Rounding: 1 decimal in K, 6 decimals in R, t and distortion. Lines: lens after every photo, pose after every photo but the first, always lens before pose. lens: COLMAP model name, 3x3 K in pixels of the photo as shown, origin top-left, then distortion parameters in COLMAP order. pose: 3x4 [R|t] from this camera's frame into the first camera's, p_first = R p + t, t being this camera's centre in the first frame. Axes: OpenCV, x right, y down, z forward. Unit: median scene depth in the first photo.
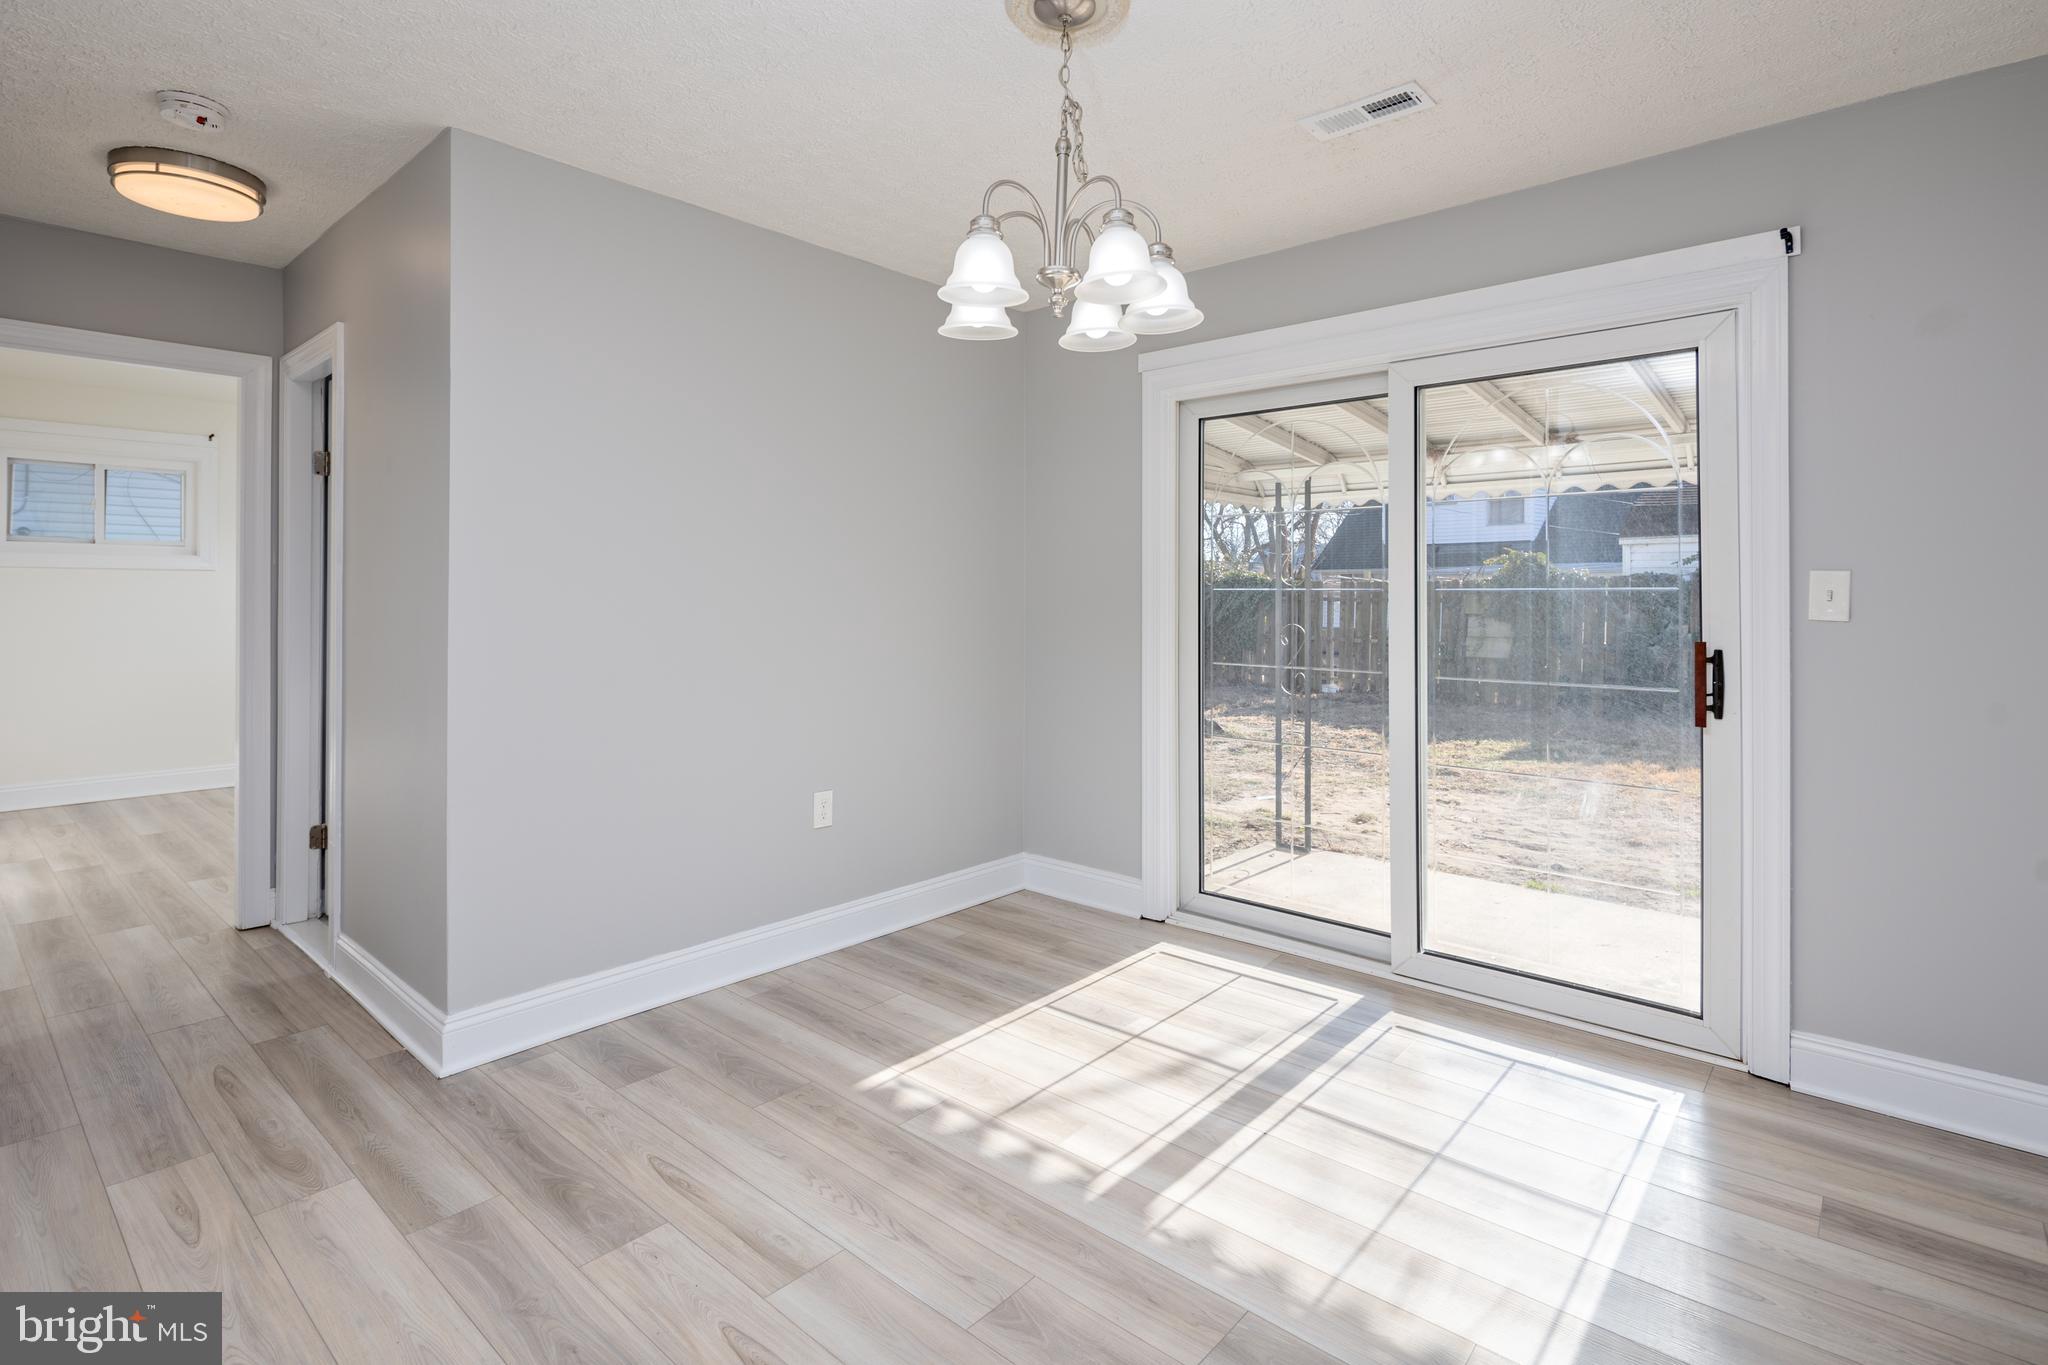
lens RADIAL K [[995.0, 0, 1015.4], [0, 995.0, 595.8], [0, 0, 1]] dist [0.005460, -0.004190]
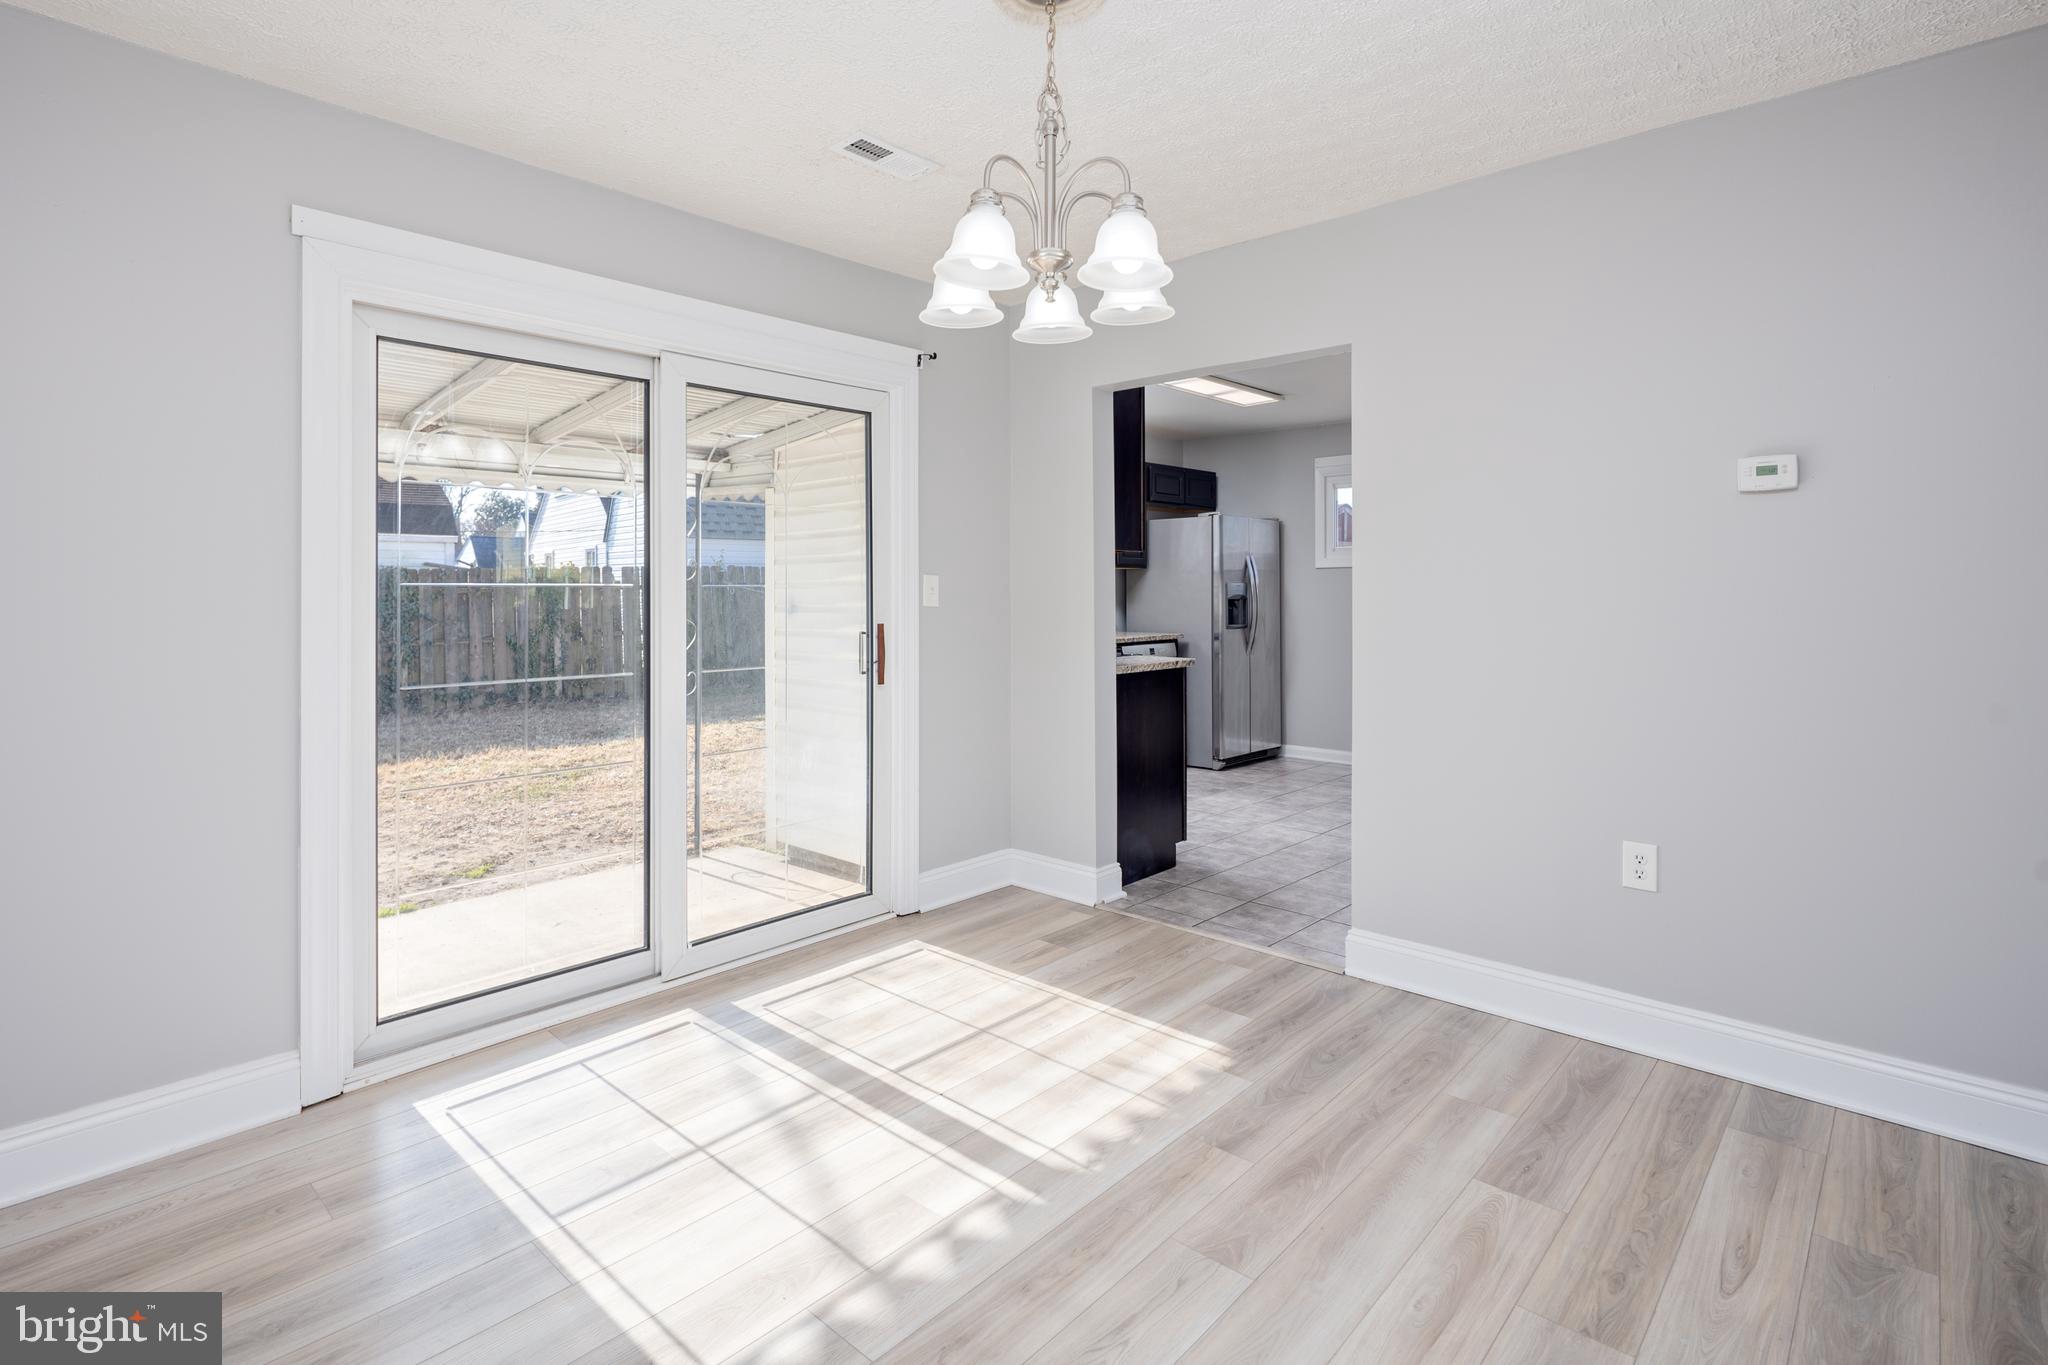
lens RADIAL K [[995.0, 0, 1015.4], [0, 995.0, 595.8], [0, 0, 1]] dist [0.005460, -0.004190]
pose [[0.021854, -0.008710, 0.999723, -0.766444], [0.004651, 0.999952, 0.008610, -0.004878], [-0.999750, 0.004462, 0.021893, 0.842548]]
